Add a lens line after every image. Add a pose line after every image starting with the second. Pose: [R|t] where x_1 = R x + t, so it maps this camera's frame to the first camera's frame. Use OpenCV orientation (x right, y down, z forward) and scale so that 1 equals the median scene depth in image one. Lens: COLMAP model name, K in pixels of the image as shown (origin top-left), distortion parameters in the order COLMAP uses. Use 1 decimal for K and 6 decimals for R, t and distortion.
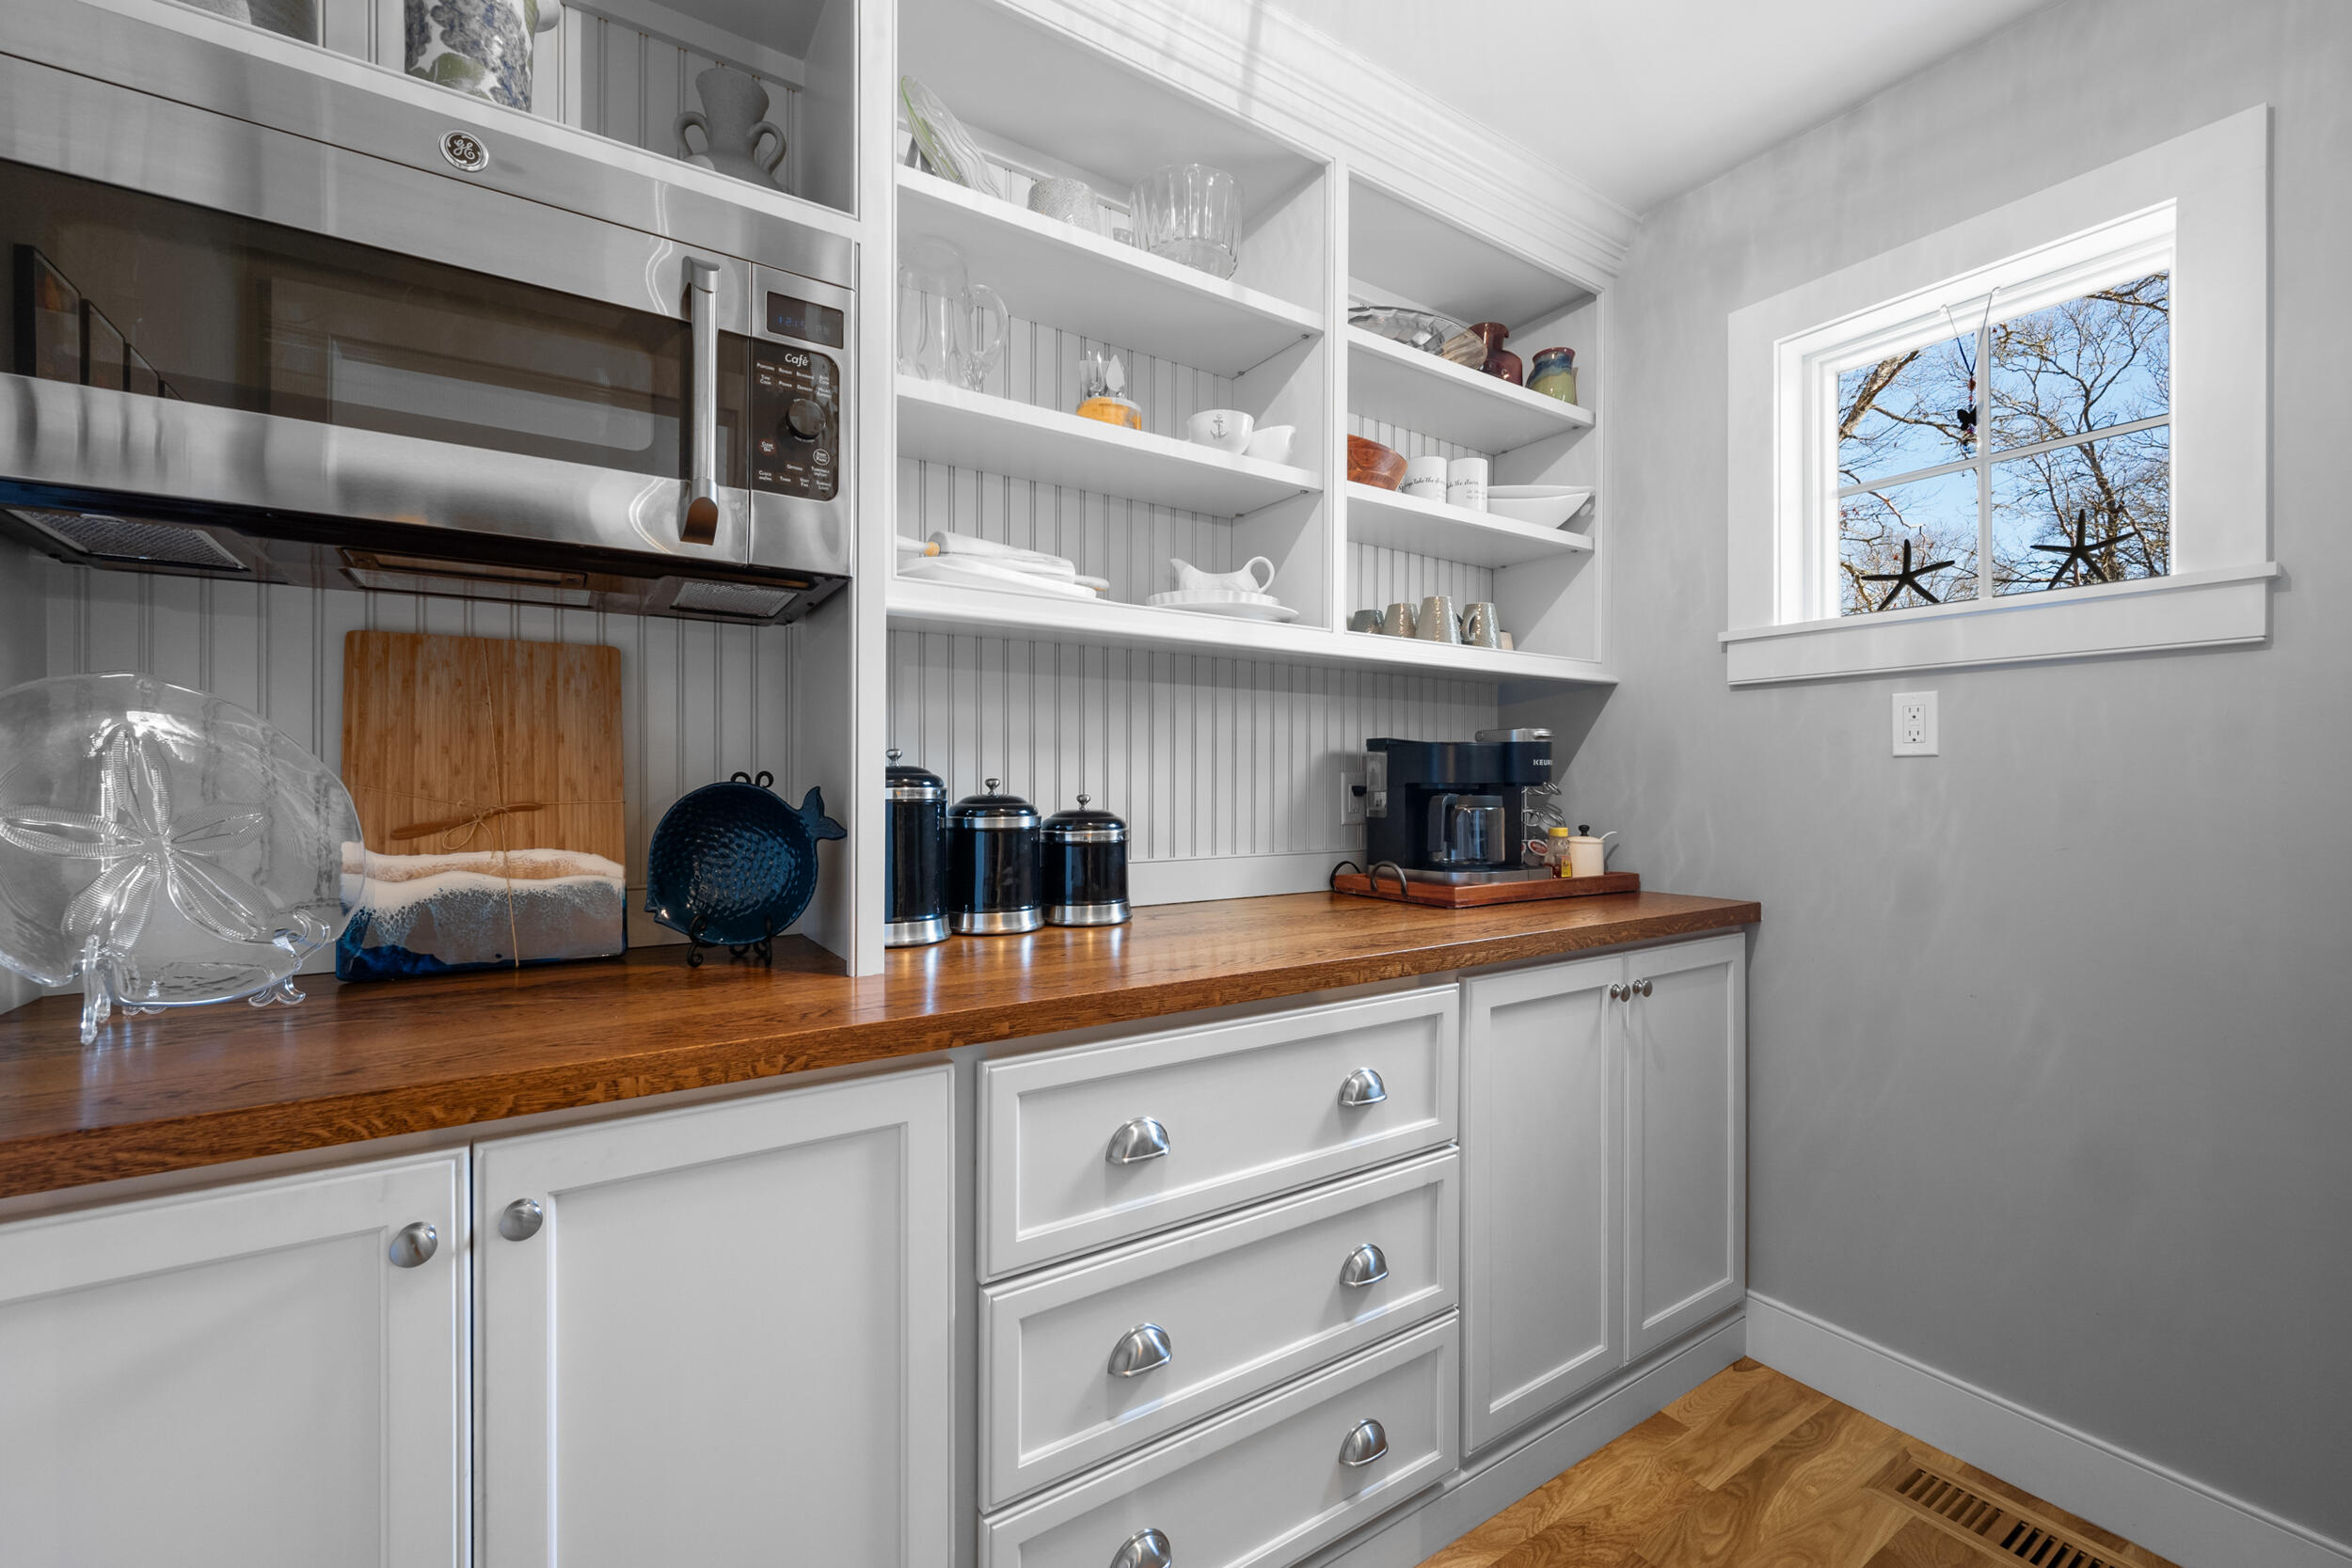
lens RADIAL K [[1044.8, 0, 1180.3], [0, 1044.8, 795.2], [0, 0, 1]] dist [-0.000570, 0.000127]
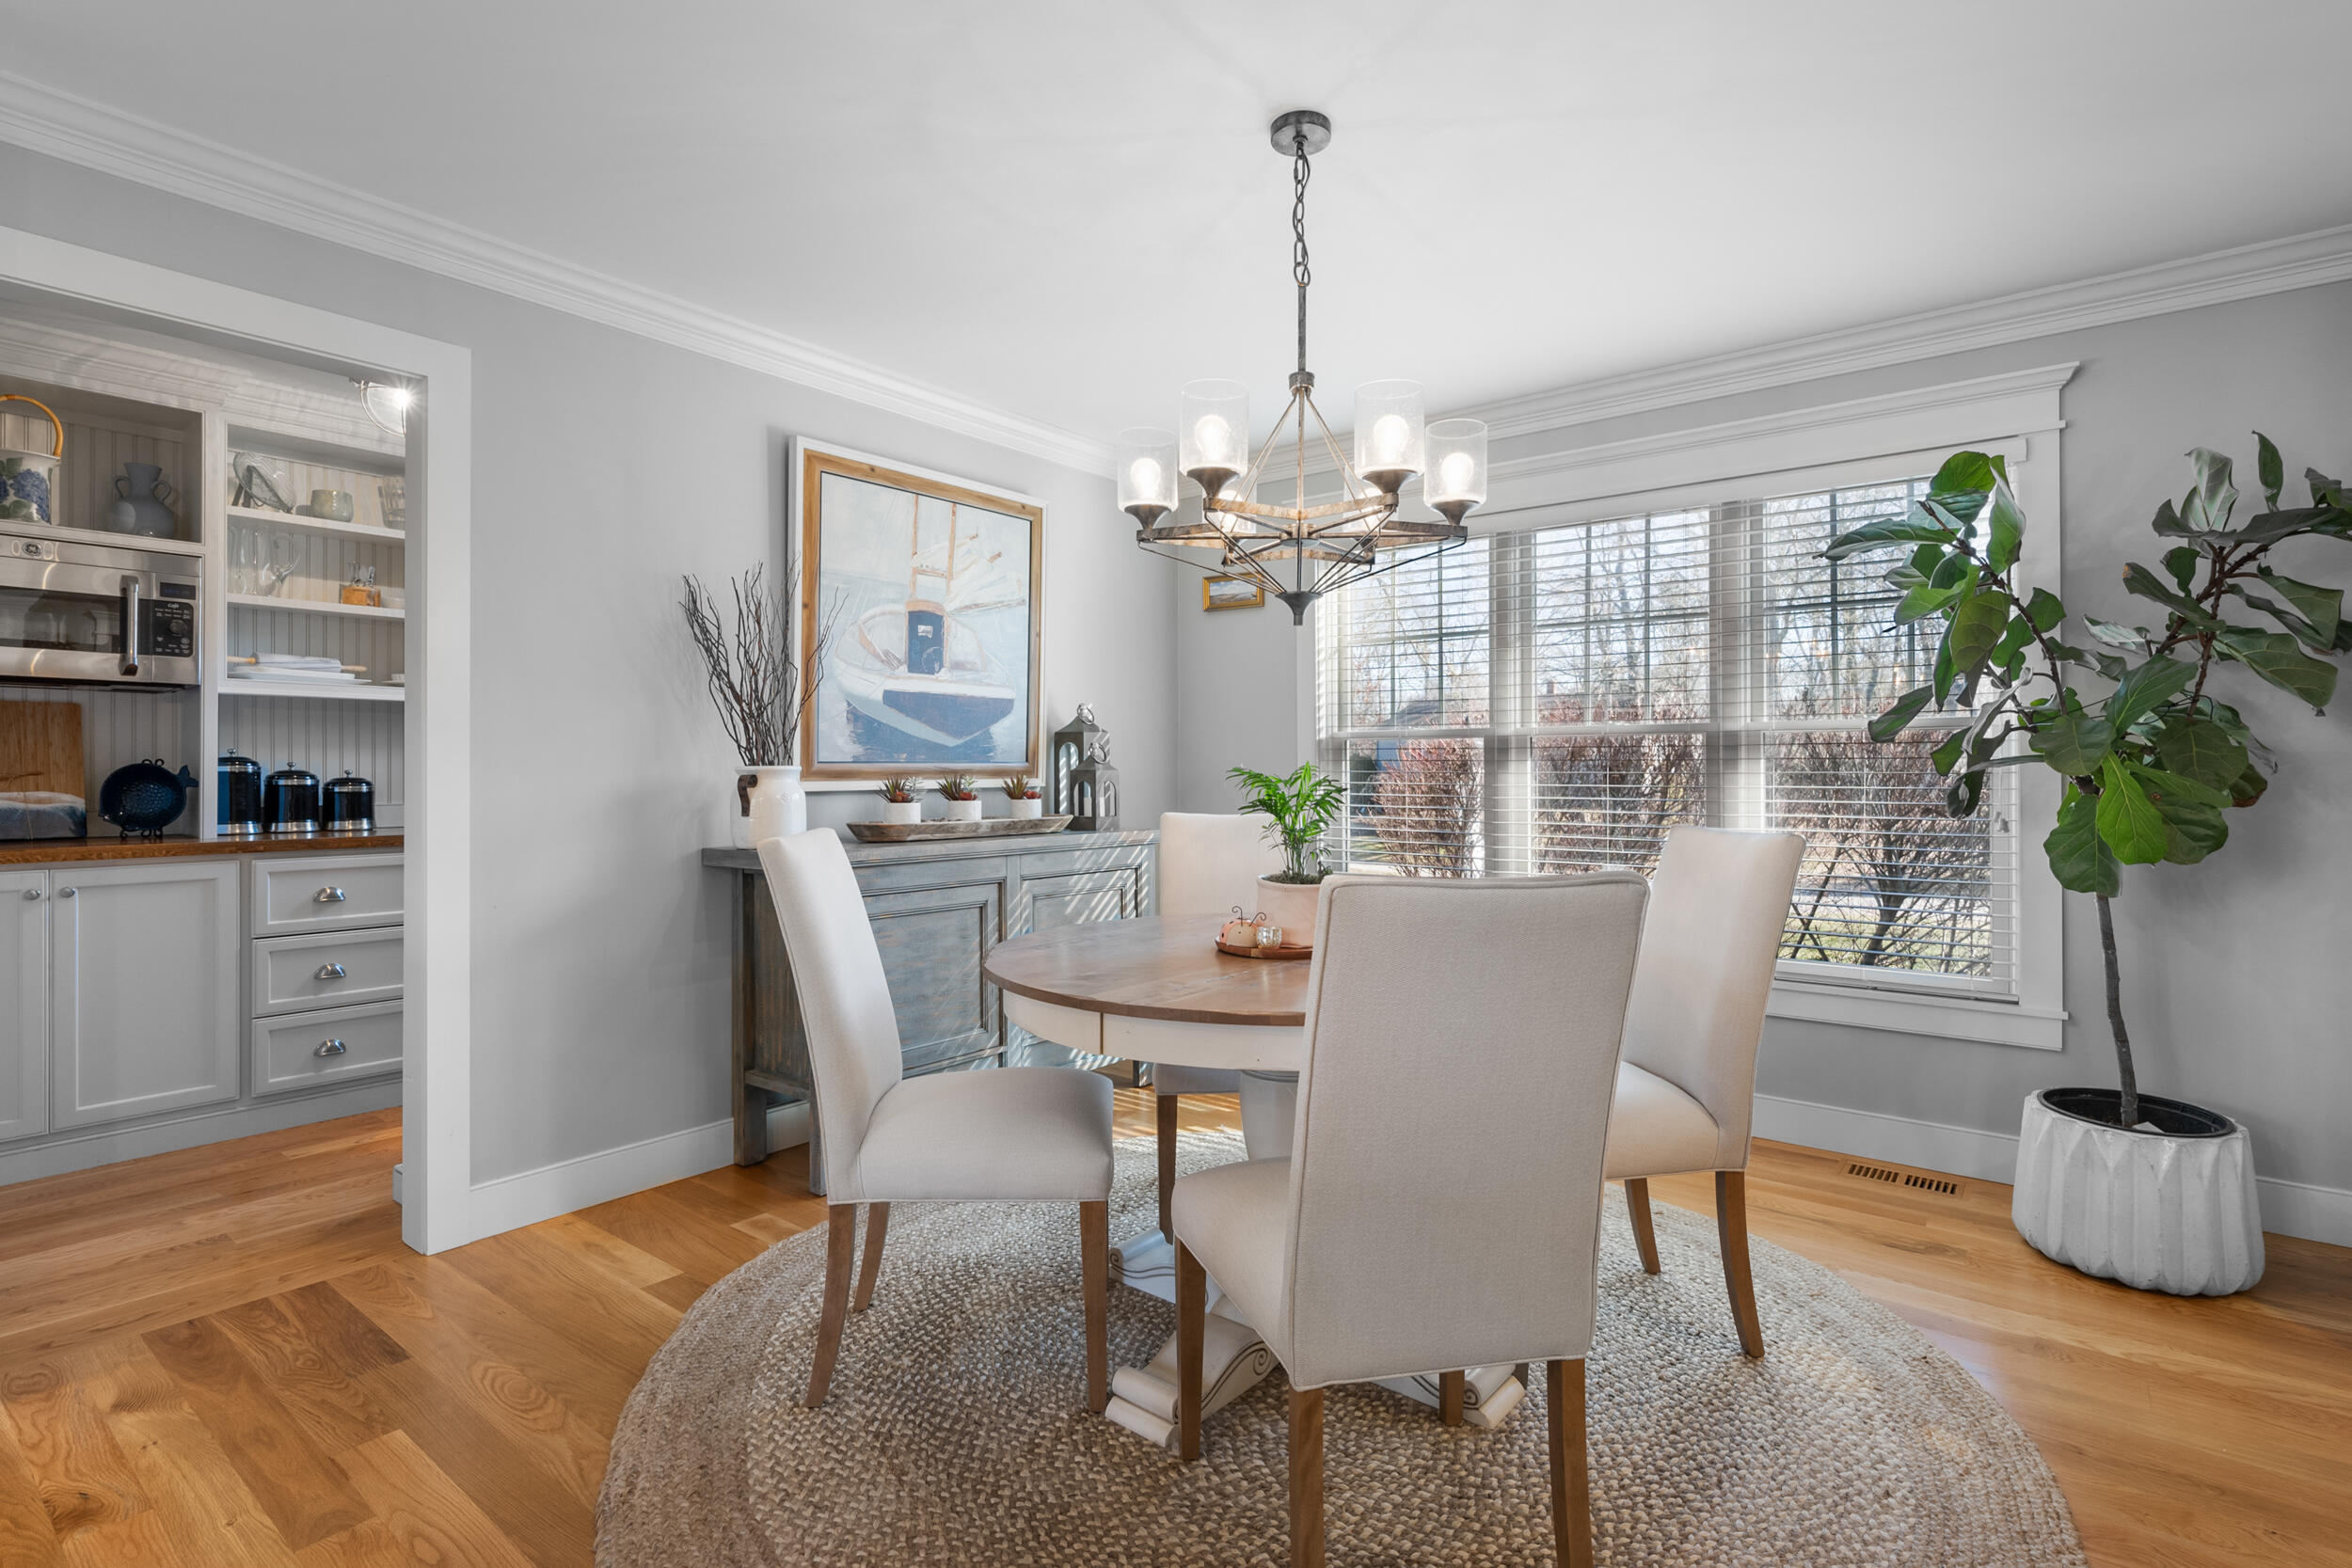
lens RADIAL K [[1132.4, 0, 1174.5], [0, 1132.4, 774.6], [0, 0, 1]] dist [-0.001669, 0.000144]
pose [[0.940498, -0.001700, 0.339795, 0.931603], [0.002945, 0.999991, -0.003148, 0.028768], [-0.339787, 0.003961, 0.940494, -2.283080]]
